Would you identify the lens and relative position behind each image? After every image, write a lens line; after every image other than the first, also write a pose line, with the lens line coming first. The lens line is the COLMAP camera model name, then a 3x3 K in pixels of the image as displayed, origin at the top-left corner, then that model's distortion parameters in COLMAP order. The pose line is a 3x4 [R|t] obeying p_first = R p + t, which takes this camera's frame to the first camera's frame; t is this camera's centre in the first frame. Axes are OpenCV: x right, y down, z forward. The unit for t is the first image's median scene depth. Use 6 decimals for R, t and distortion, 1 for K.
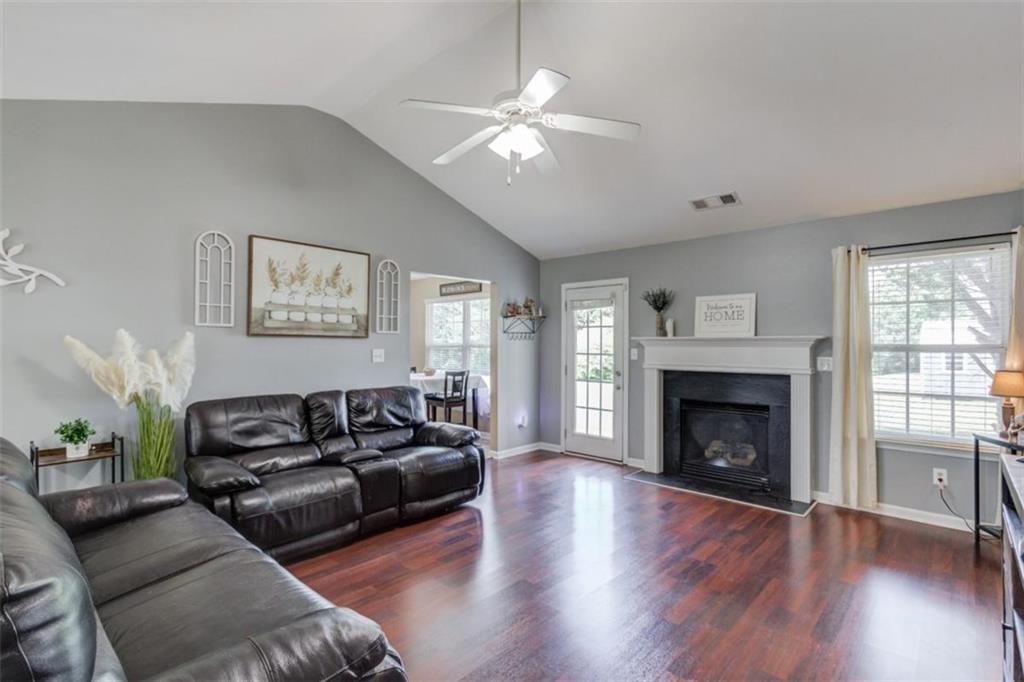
lens RADIAL K [[480.9, 0, 520.8], [0, 480.9, 343.0], [0, 0, 1]] dist [0.002536, 0.000630]
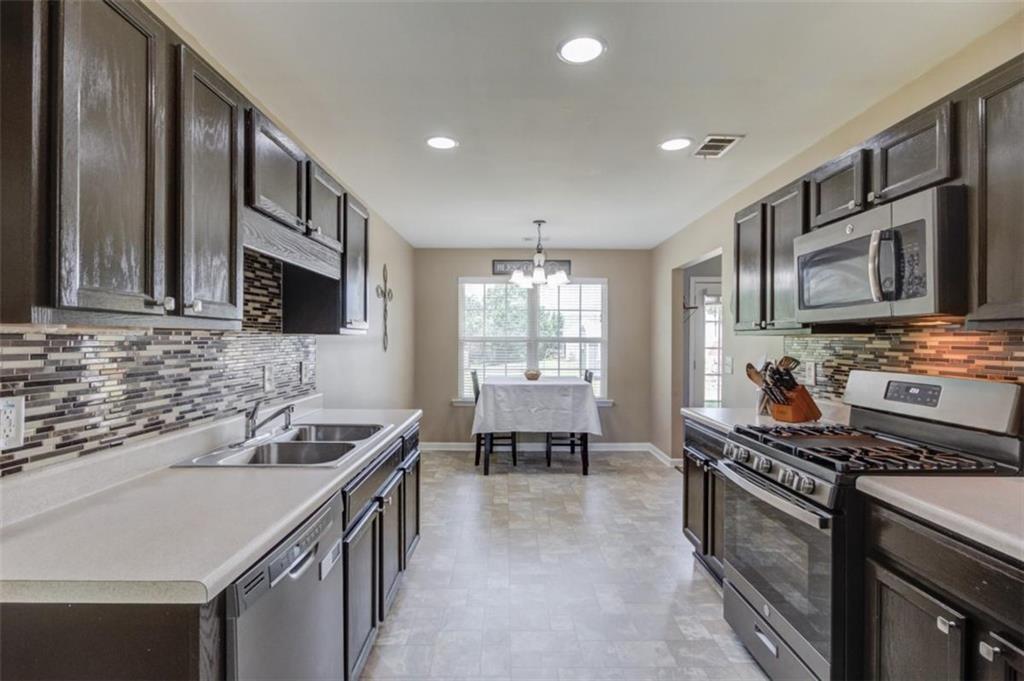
lens RADIAL K [[480.9, 0, 520.8], [0, 480.9, 342.5], [0, 0, 1]] dist [0.002536, 0.000630]
pose [[0.736997, -0.000696, 0.675896, -0.889437], [-0.005591, 0.999959, 0.007125, 0.004684], [-0.675873, -0.009030, 0.736963, 0.567752]]
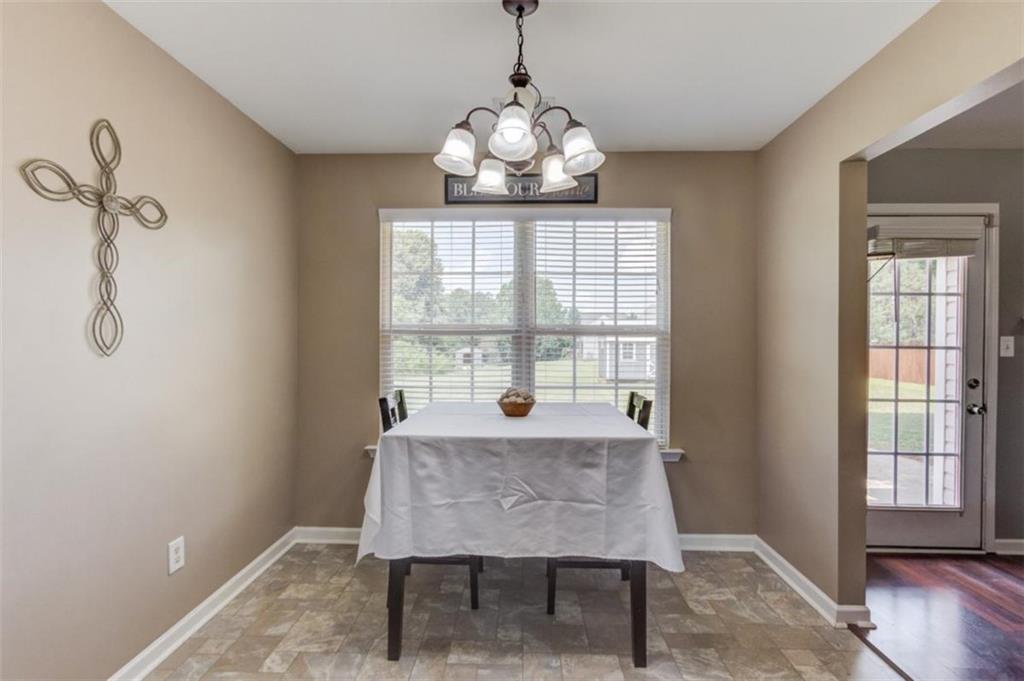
lens RADIAL K [[480.9, 0, 520.8], [0, 480.9, 342.5], [0, 0, 1]] dist [0.002536, 0.000630]
pose [[0.760002, -0.004257, 0.649907, -0.515368], [-0.004414, 0.999922, 0.011712, 0.013749], [-0.649906, -0.011769, 0.759923, 0.913158]]
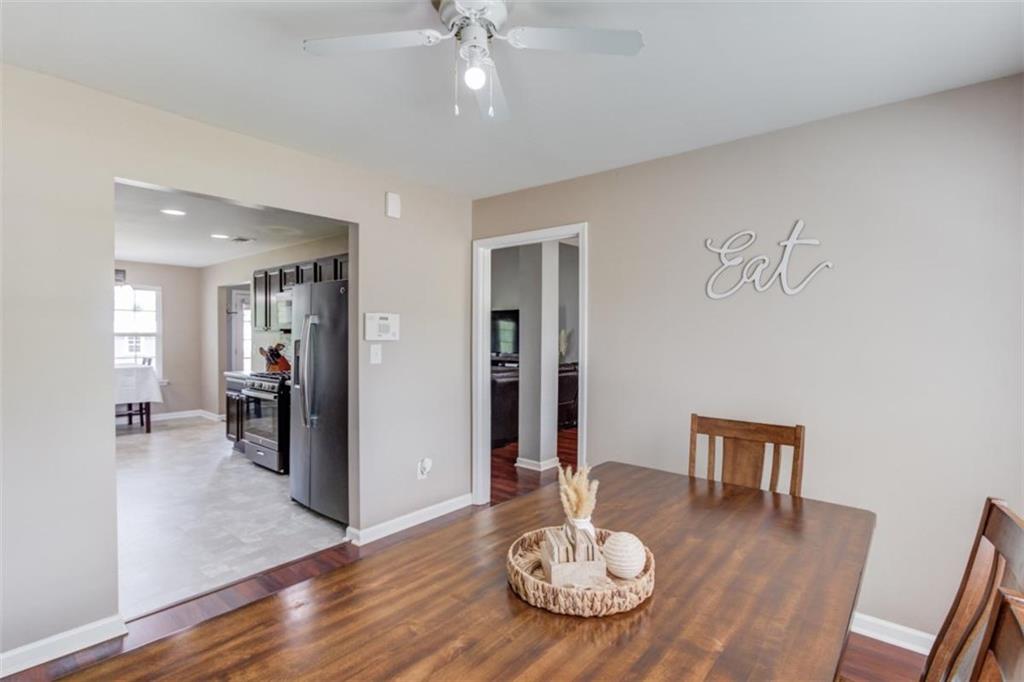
lens RADIAL K [[480.9, 0, 520.8], [0, 480.9, 343.0], [0, 0, 1]] dist [0.002536, 0.000630]
pose [[-0.037561, -0.020605, 0.999082, -1.435764], [-0.009818, 0.999747, 0.020250, -0.006978], [-0.999246, -0.009049, -0.037753, 0.253315]]
